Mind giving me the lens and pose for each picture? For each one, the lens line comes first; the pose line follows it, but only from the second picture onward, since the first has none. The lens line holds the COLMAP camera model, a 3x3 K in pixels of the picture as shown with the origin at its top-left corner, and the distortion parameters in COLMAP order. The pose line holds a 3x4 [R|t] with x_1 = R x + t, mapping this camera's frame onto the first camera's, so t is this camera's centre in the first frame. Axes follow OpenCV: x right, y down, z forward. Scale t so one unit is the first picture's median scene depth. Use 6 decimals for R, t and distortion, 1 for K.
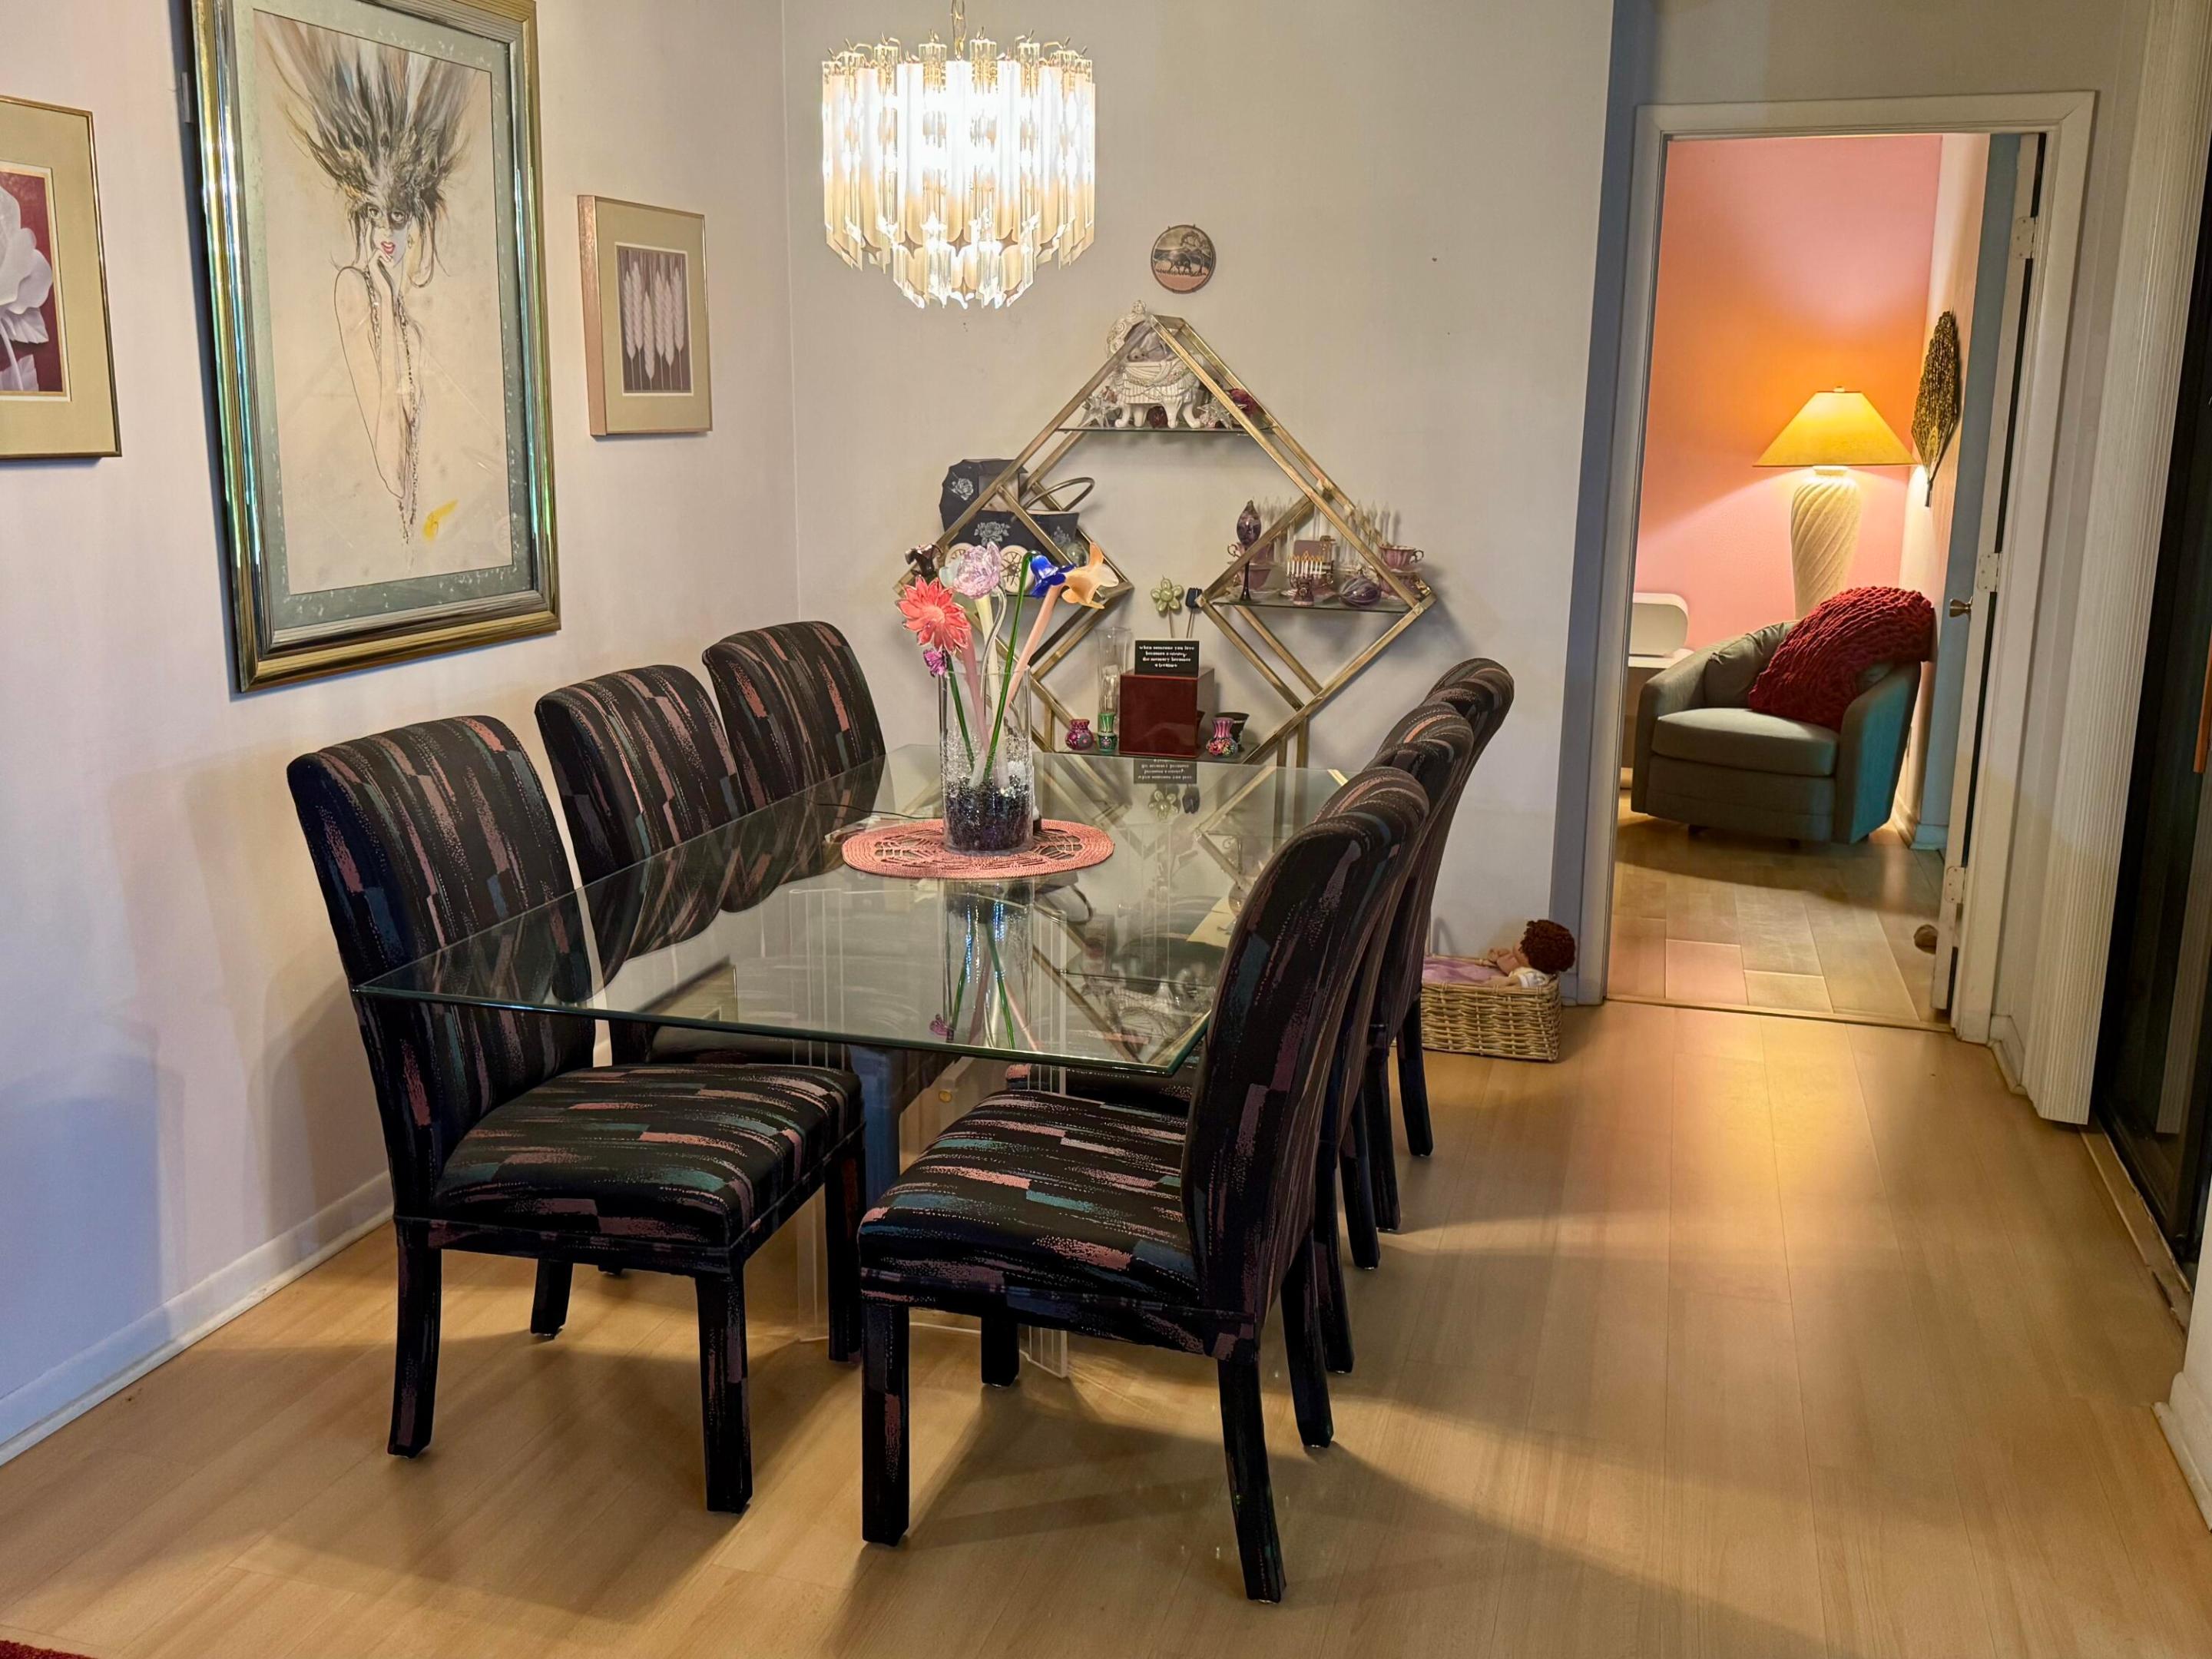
lens RADIAL K [[1990.2, 0, 1126.1], [0, 1990.2, 822.8], [0, 0, 1]] dist [0.079146, -0.126076]
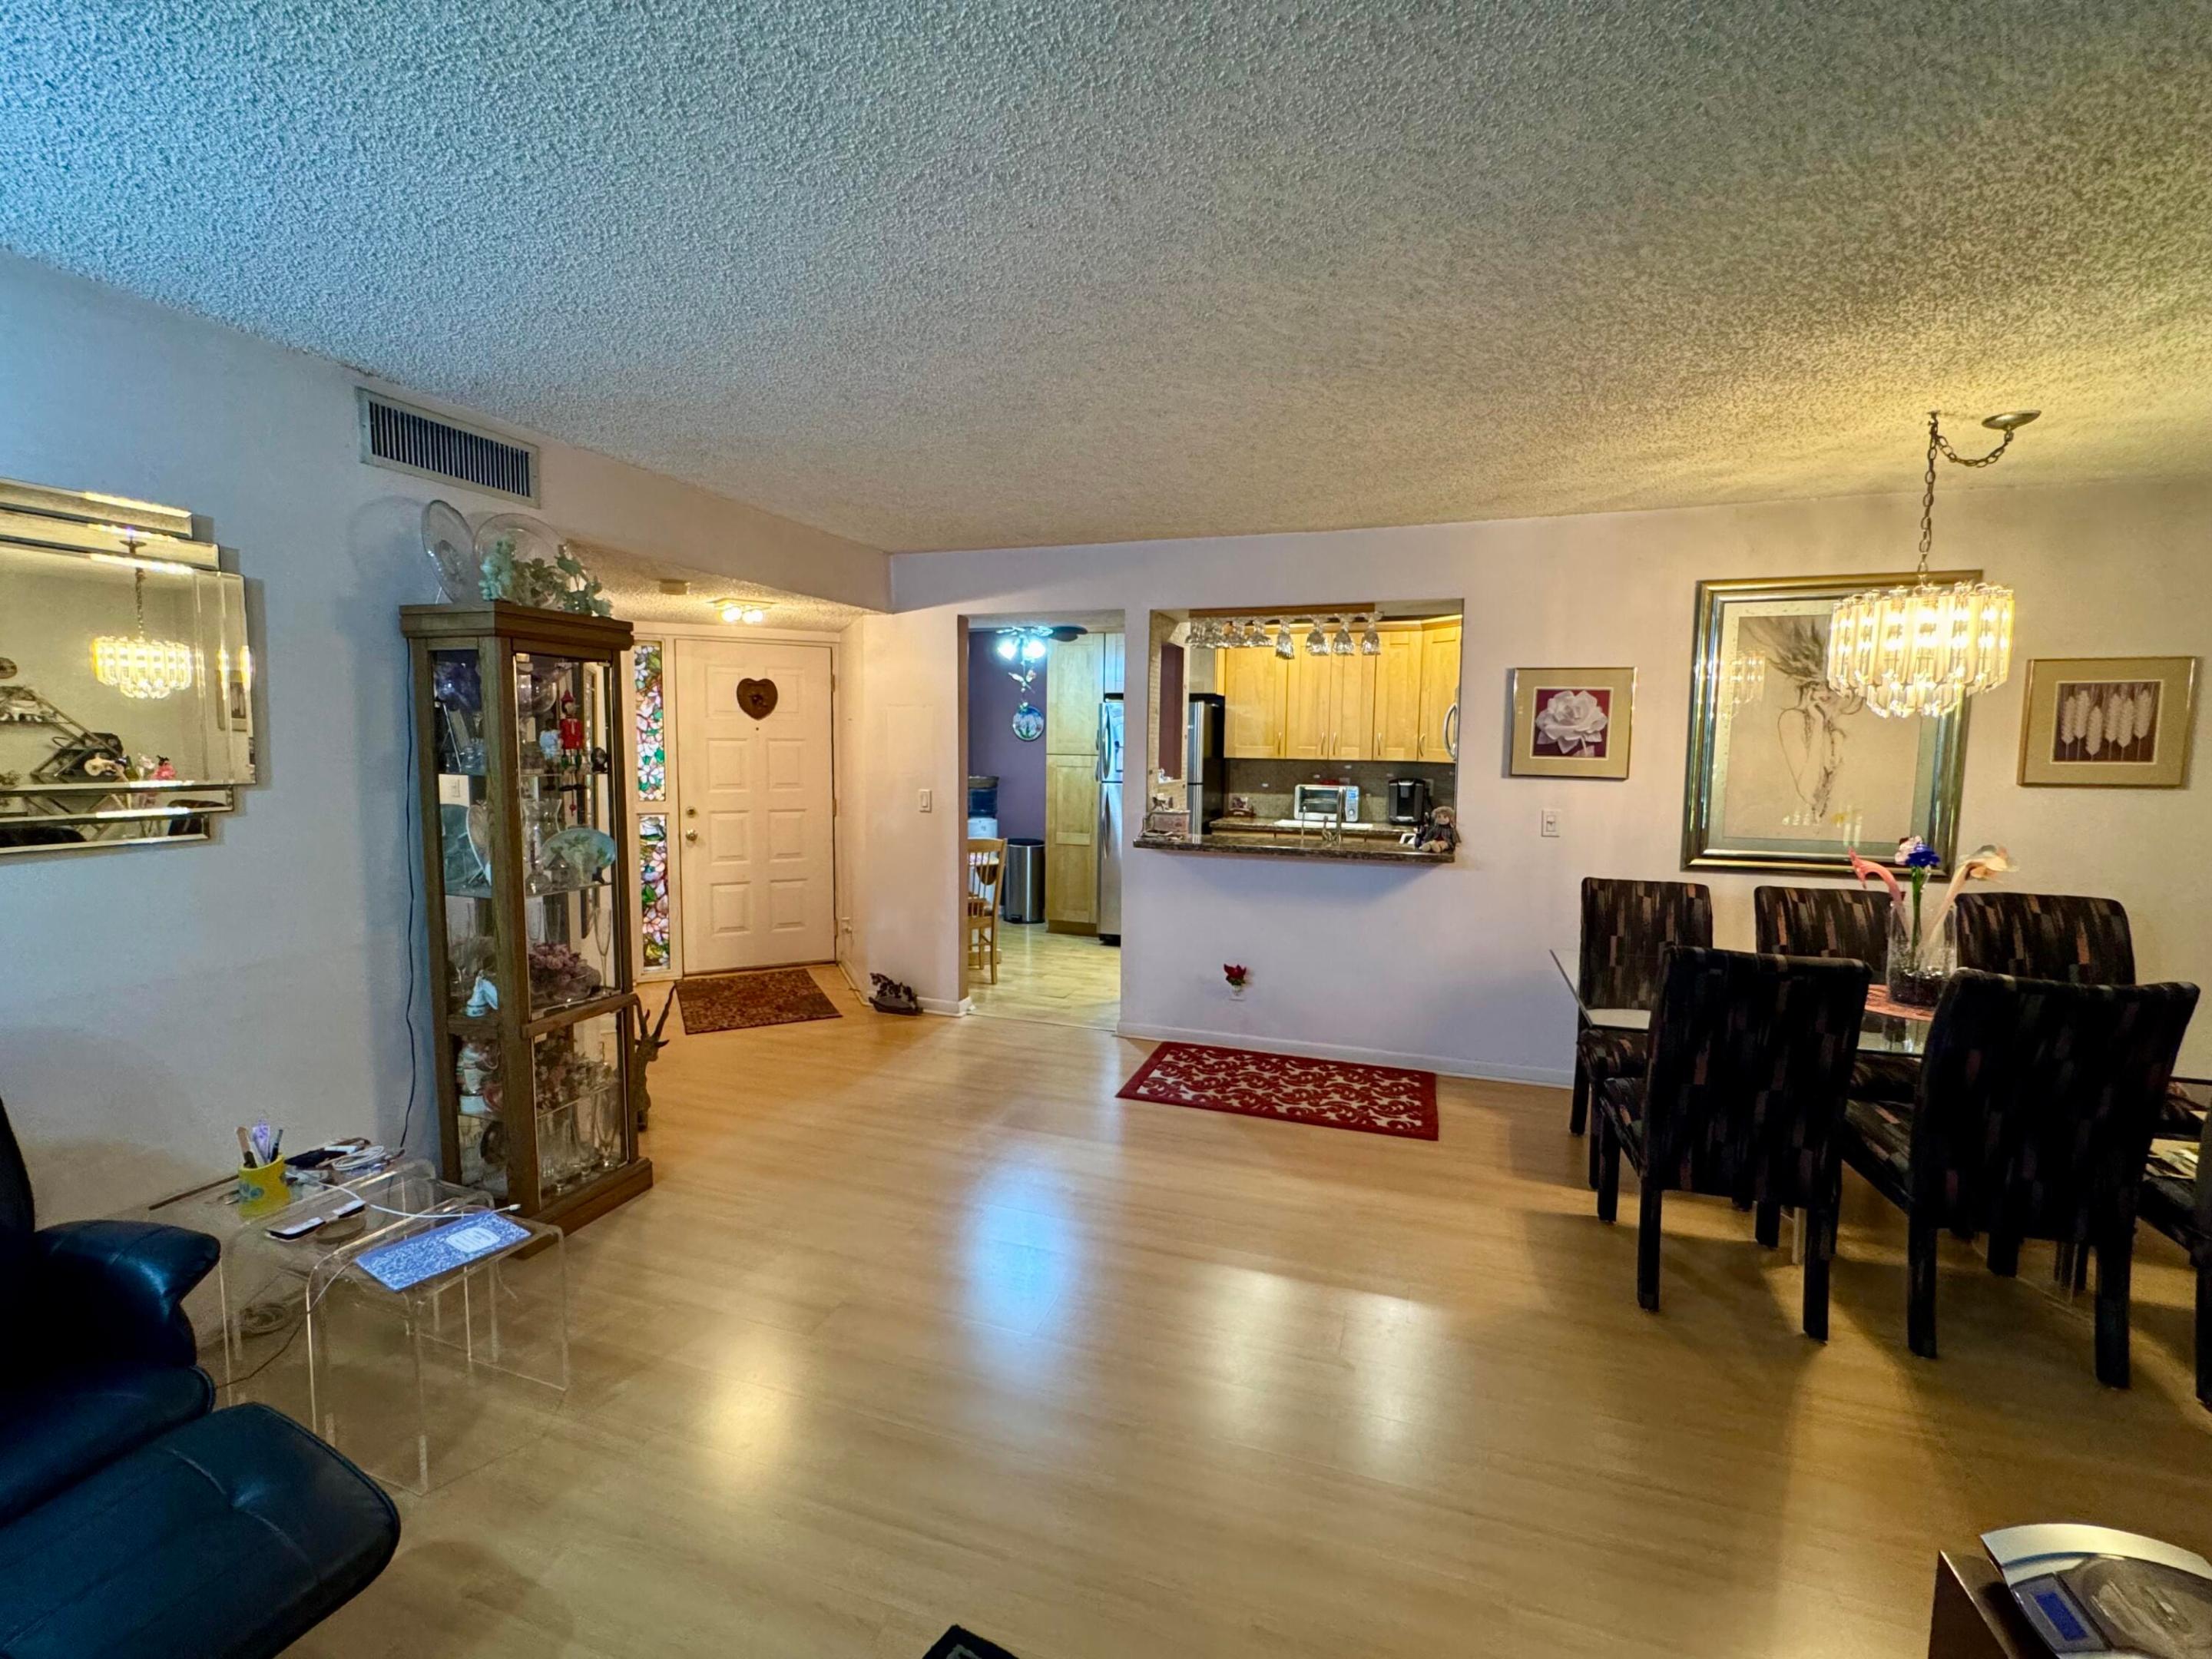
lens RADIAL K [[960.0, 0, 1107.5], [0, 960.0, 825.9], [0, 0, 1]] dist [-0.000014, -0.000203]
pose [[-0.051885, 0.075254, -0.995814, 0.801394], [-0.221308, 0.971497, 0.084947, -0.054980], [0.973823, 0.224789, -0.033752, 0.267622]]
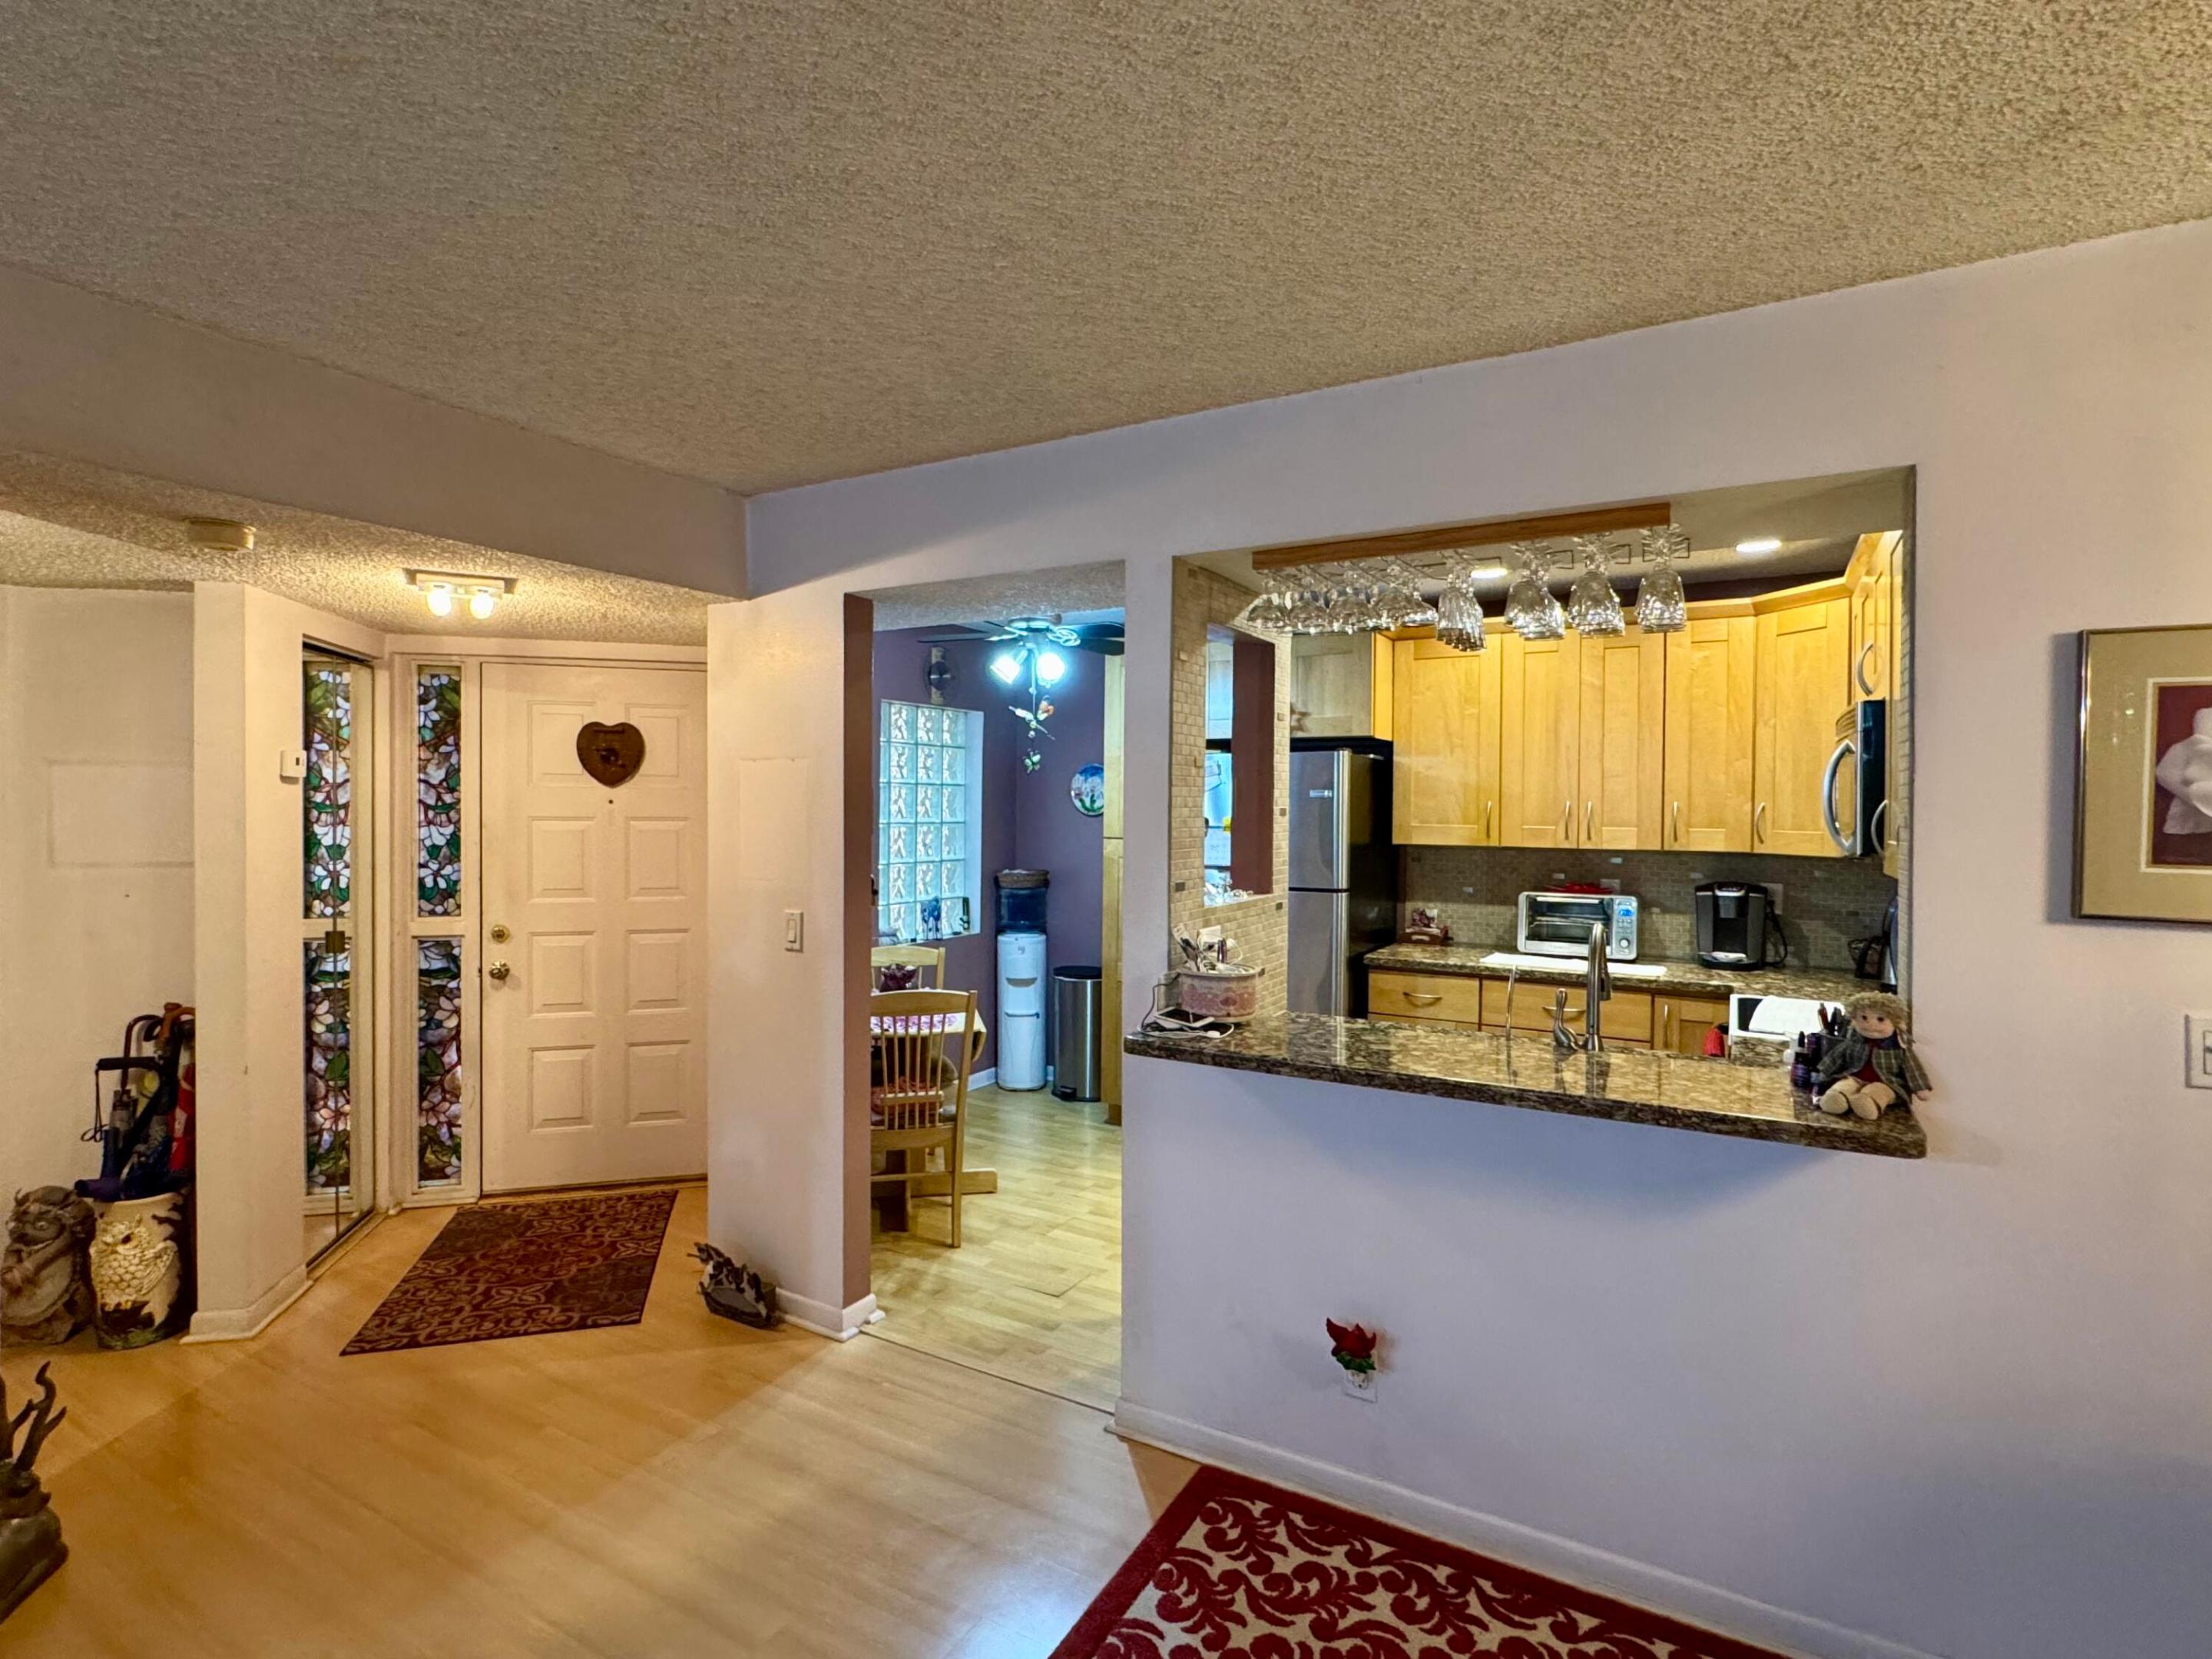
lens RADIAL K [[1101.1, 0, 1102.9], [0, 1101.1, 822.0], [0, 0, 1]] dist [-0.003184, 0.001342]
pose [[-0.243817, -0.001804, -0.969820, 0.164123], [-0.212620, 0.975769, 0.051639, -0.100156], [0.946227, 0.218794, -0.238293, 0.389920]]
